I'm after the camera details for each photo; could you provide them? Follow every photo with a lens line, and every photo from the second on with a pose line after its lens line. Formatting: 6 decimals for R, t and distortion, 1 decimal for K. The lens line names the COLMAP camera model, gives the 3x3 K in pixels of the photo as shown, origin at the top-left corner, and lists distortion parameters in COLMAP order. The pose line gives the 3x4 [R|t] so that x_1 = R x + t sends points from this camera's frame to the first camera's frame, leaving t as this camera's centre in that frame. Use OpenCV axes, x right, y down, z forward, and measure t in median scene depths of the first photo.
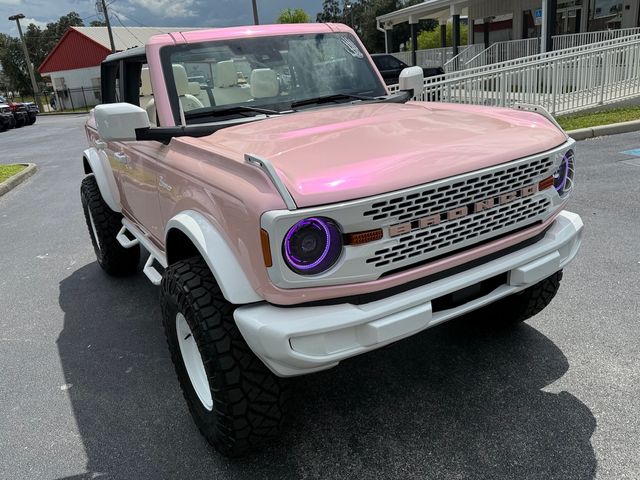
lens RADIAL K [[524.7, 0, 319.8], [0, 524.7, 238.0], [0, 0, 1]] dist [0.094053, -0.119268]
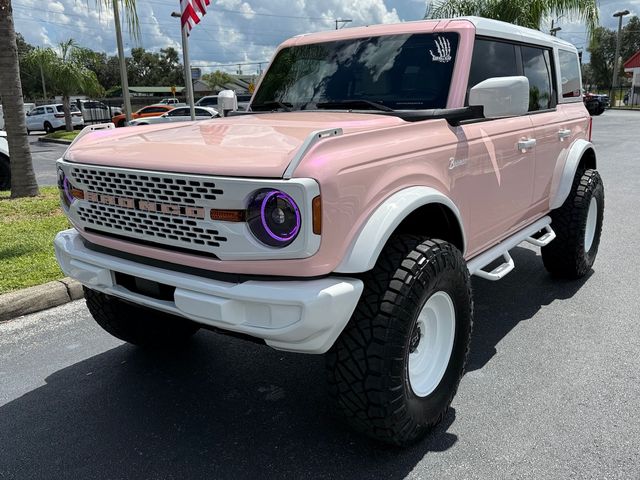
lens RADIAL K [[560.4, 0, 317.6], [0, 560.4, 243.4], [0, 0, 1]] dist [0.097659, -0.141132]
pose [[0.380911, 0.312160, -0.870324, 1.487266], [-0.317984, 0.928096, 0.193710, -0.328671], [0.868212, 0.202963, 0.452784, 0.854344]]
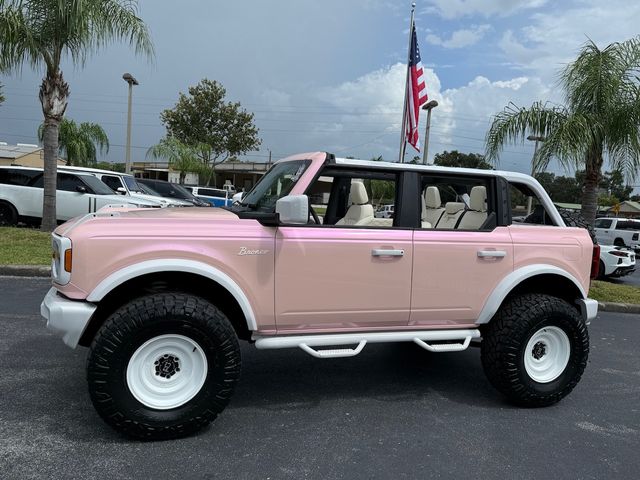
lens RADIAL K [[502.6, 0, 318.9], [0, 502.6, 239.8], [0, 0, 1]] dist [0.054673, -0.069555]
pose [[-0.199263, 0.172448, -0.964653, 1.909505], [-0.361096, 0.902204, 0.235874, -0.864614], [0.910991, 0.395334, -0.117505, 2.128386]]
